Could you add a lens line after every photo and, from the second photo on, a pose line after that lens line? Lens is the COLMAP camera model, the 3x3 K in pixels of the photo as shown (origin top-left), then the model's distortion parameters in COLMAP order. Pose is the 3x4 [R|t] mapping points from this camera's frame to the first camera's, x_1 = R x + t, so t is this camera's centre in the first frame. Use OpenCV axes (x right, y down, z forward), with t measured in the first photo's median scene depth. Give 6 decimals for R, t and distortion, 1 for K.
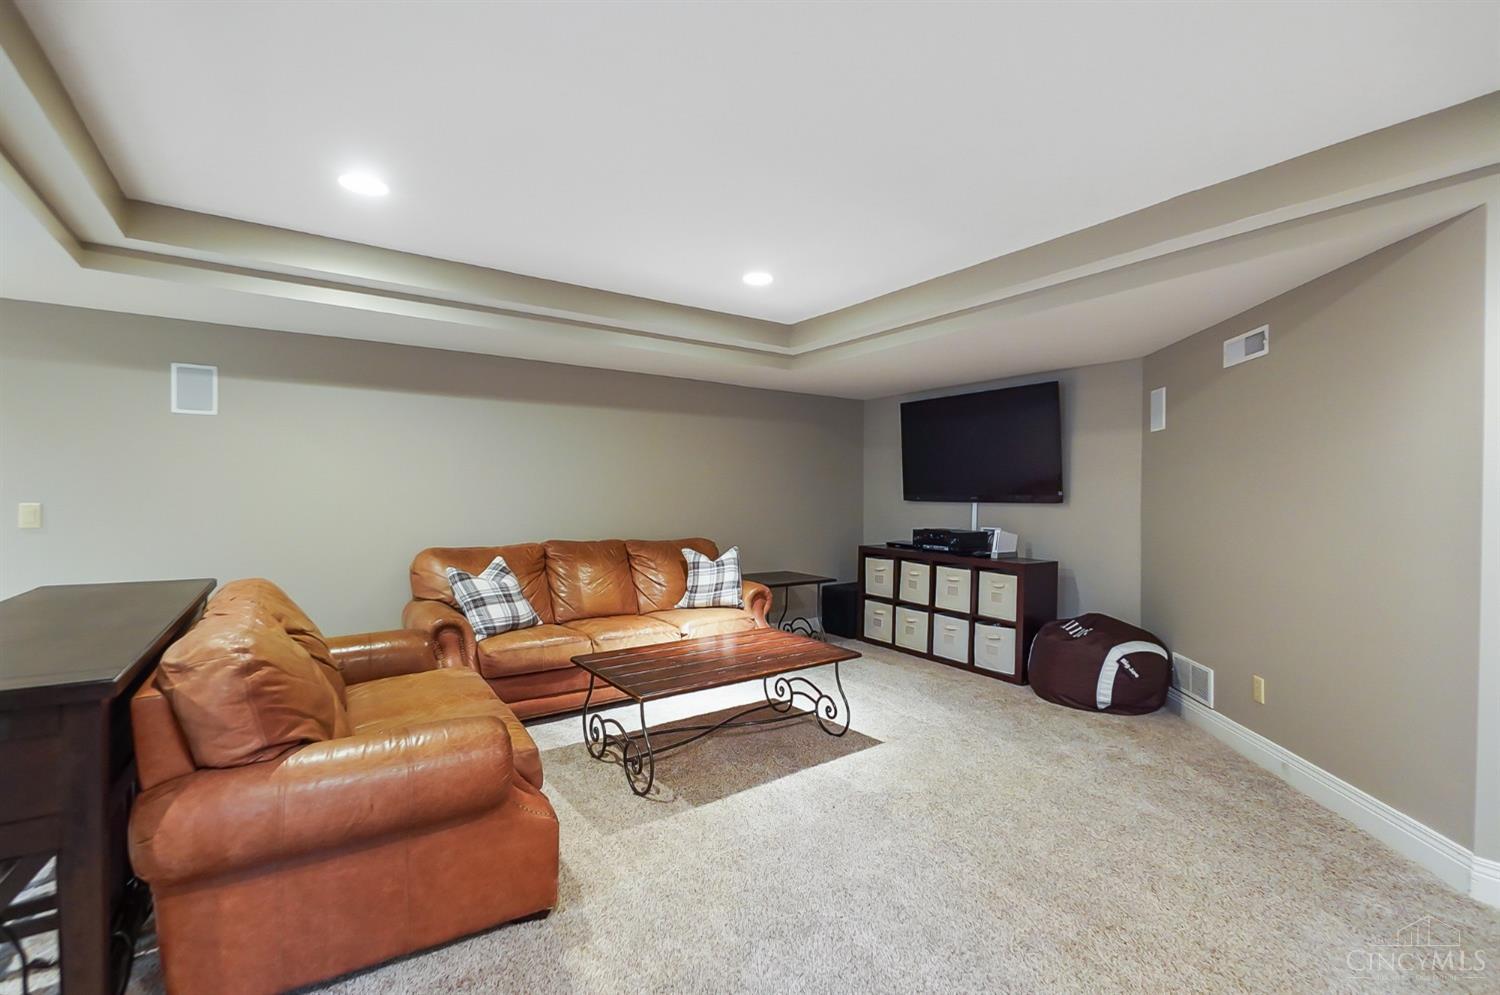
lens RADIAL K [[649.4, 0, 750.0], [0, 649.4, 497.5], [0, 0, 1]] dist [-0.006275, -0.000681]
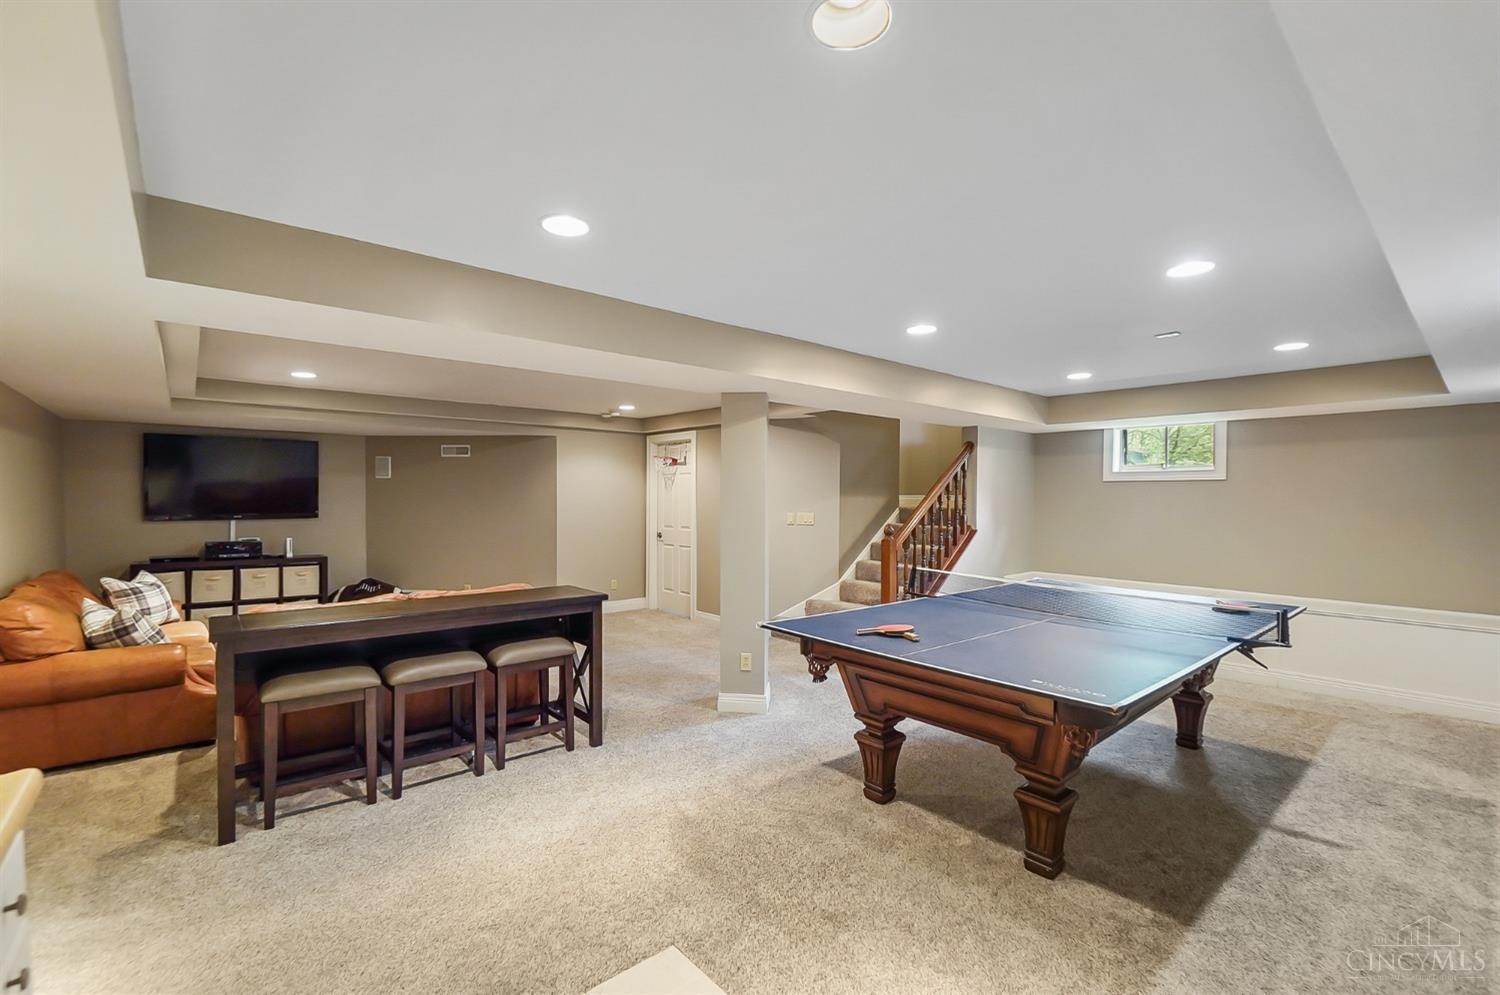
lens RADIAL K [[649.4, 0, 750.0], [0, 649.4, 497.5], [0, 0, 1]] dist [-0.006275, -0.000681]
pose [[-0.093666, -0.010204, 0.995551, -1.235196], [-0.000839, 0.999948, 0.010170, -0.060310], [-0.995603, 0.000117, -0.093669, 0.096344]]
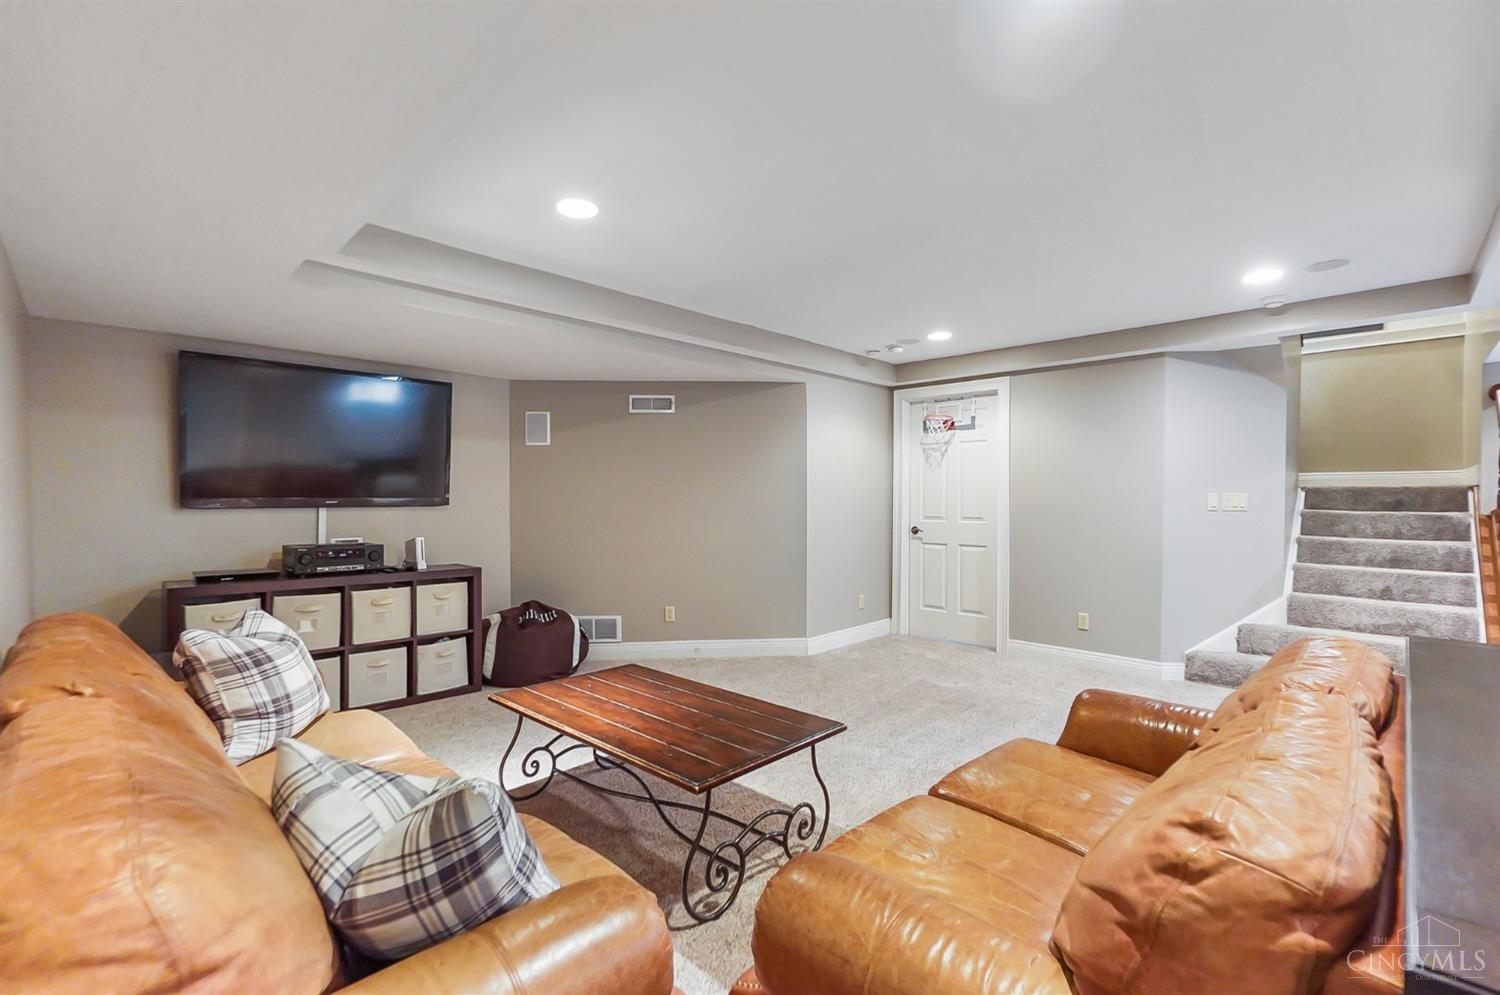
lens RADIAL K [[649.4, 0, 750.0], [0, 649.4, 497.5], [0, 0, 1]] dist [-0.006275, -0.000681]
pose [[-0.173502, -0.008518, 0.984797, -0.598035], [0.001403, 0.999959, 0.008896, -0.012220], [-0.984833, 0.002925, -0.173483, 0.738464]]
